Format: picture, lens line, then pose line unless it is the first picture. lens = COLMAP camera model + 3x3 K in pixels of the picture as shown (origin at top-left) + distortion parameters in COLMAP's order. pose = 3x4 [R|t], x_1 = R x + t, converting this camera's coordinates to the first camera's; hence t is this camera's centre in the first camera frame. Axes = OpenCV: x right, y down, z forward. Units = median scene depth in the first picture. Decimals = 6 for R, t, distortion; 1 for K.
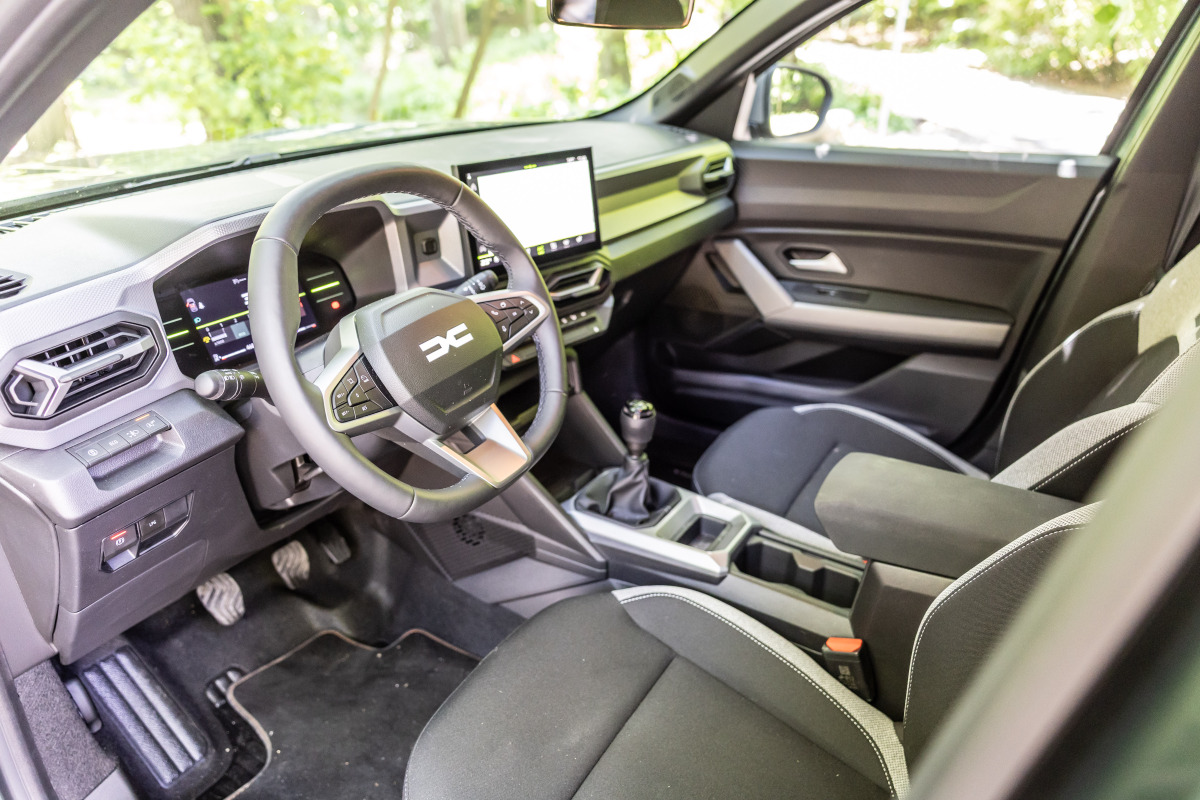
lens RADIAL K [[729.6, 0, 600.0], [0, 729.6, 400.0], [0, 0, 1]] dist [0.001006, -0.000093]
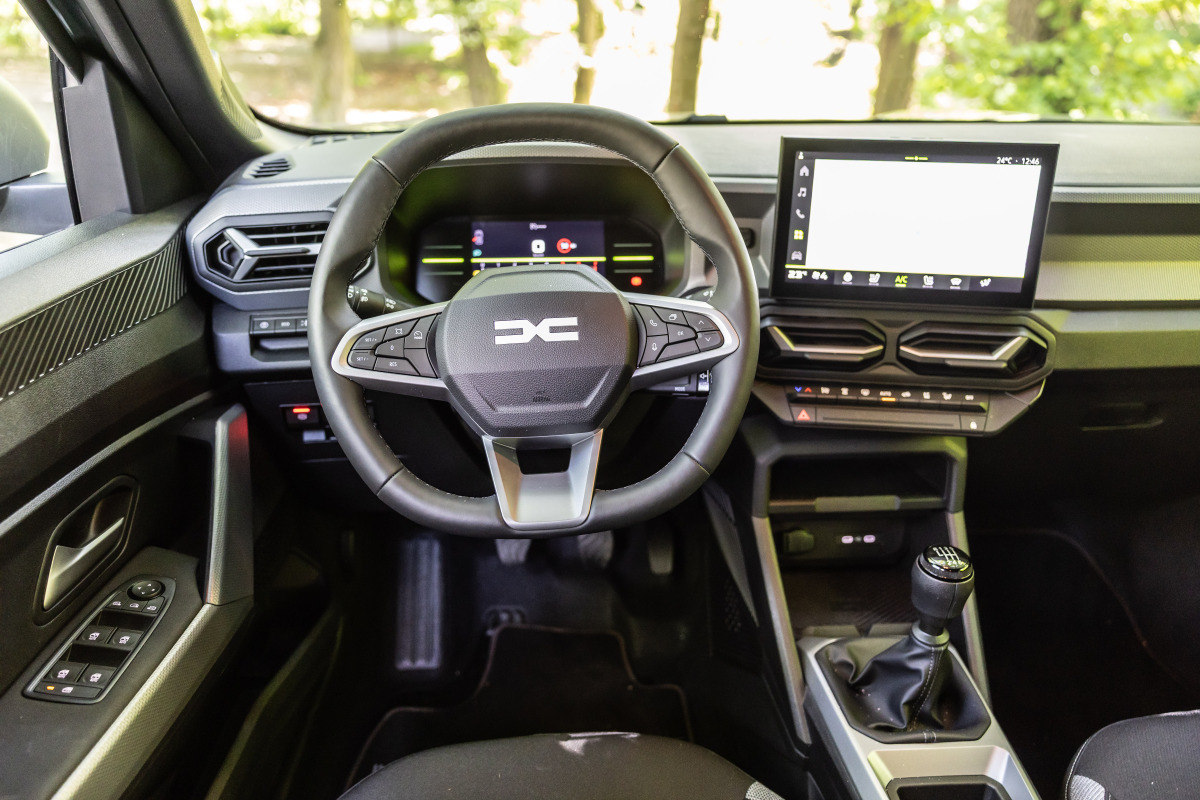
lens RADIAL K [[856.1, 0, 600.0], [0, 856.1, 400.0], [0, 0, 1]] dist [0.004450, 0.000659]
pose [[0.624733, 0.332128, -0.706682, 0.342842], [-0.362106, 0.925060, 0.114647, -0.093636], [0.691801, 0.184270, 0.698181, 0.272306]]
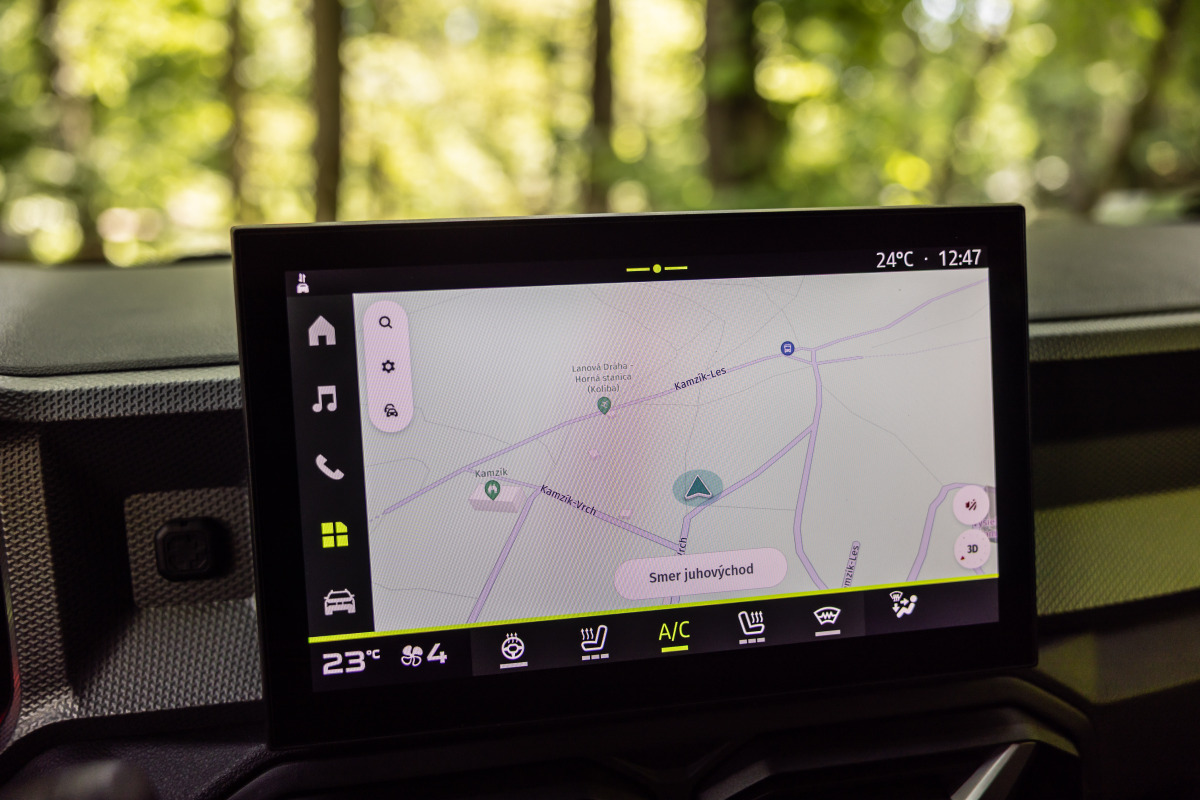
lens RADIAL K [[1095.4, 0, 600.0], [0, 1095.4, 400.0], [0, 0, 1]] dist [0.009316, 0.020342]
pose [[0.837020, 0.097690, -0.538382, 0.071201], [-0.231399, 0.954815, -0.186503, -0.206685], [0.495835, 0.280687, 0.821804, 0.698077]]
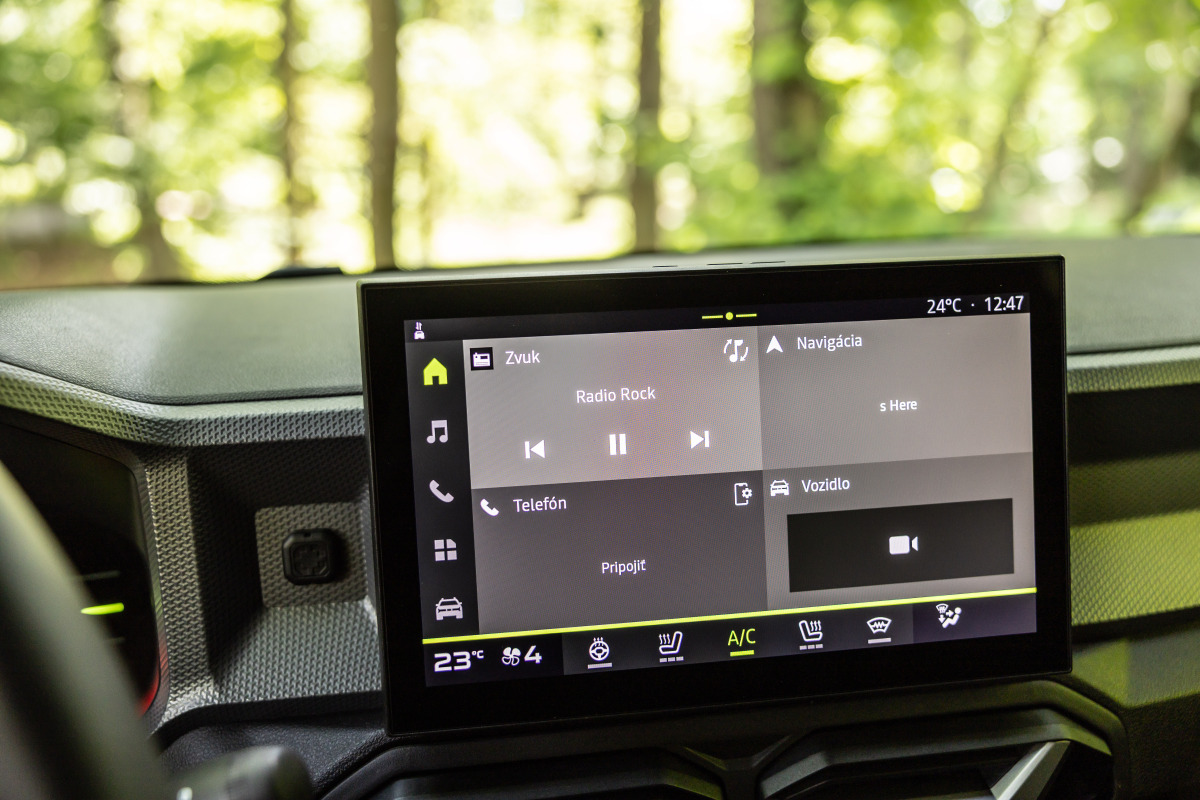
lens RADIAL K [[1087.0, 0, 600.0], [0, 1087.0, 400.0], [0, 0, 1]] dist [0.011483, 0.021891]
pose [[0.812728, 0.112389, -0.571701, 0.081478], [-0.245054, 0.956149, -0.160401, -0.212963], [0.528604, 0.270460, 0.804630, 0.656884]]
